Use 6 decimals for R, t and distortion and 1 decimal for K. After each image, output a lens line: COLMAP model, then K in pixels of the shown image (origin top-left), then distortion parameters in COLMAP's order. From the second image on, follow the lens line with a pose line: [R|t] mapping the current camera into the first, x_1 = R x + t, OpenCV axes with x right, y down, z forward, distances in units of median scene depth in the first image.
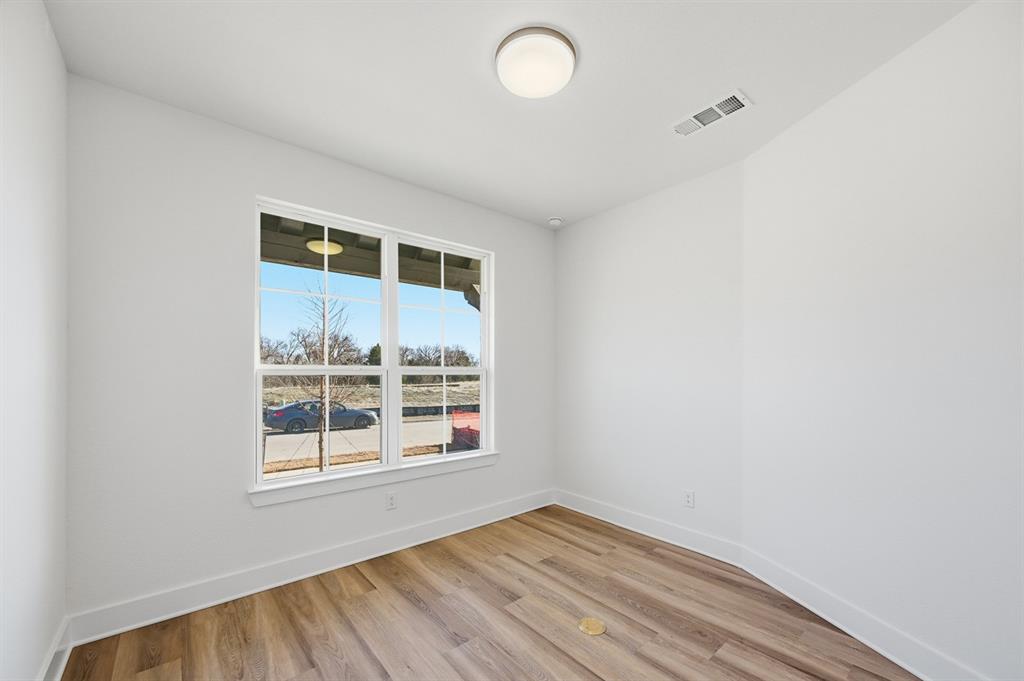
lens RADIAL K [[412.0, 0, 516.8], [0, 412.0, 371.0], [0, 0, 1]] dist [-0.000029, 0.000009]
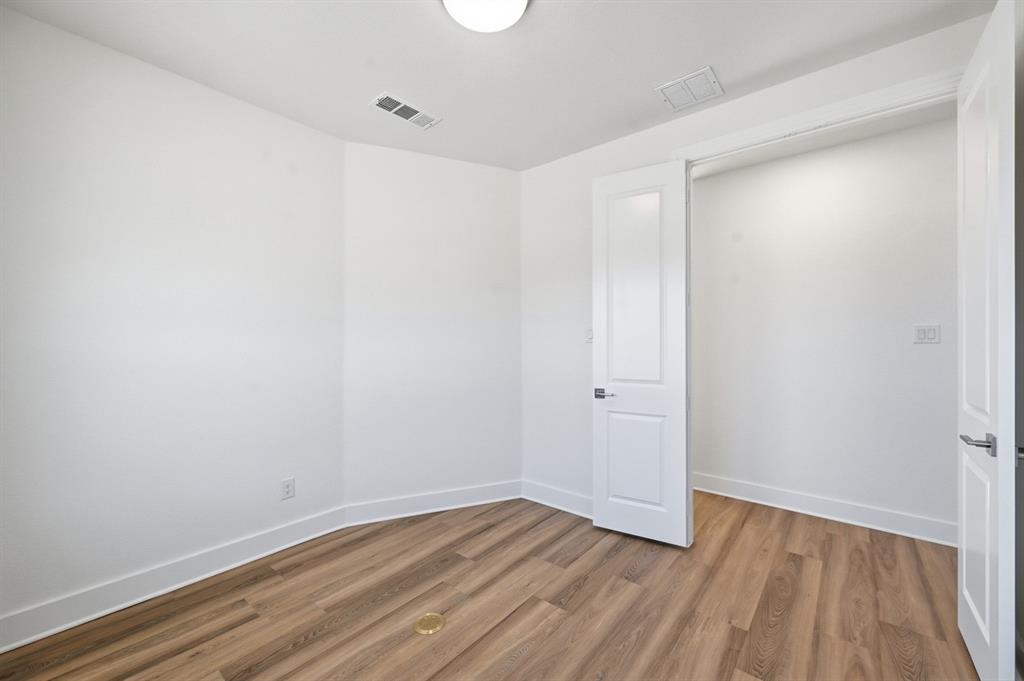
lens RADIAL K [[399.7, 0, 532.3], [0, 399.7, 340.1], [0, 0, 1]] dist [-0.000295, -0.000063]
pose [[-0.201812, 0.007781, 0.979393, -0.630368], [-0.004202, 0.999952, -0.008810, 0.006171], [-0.979415, -0.005893, -0.201770, 0.836888]]
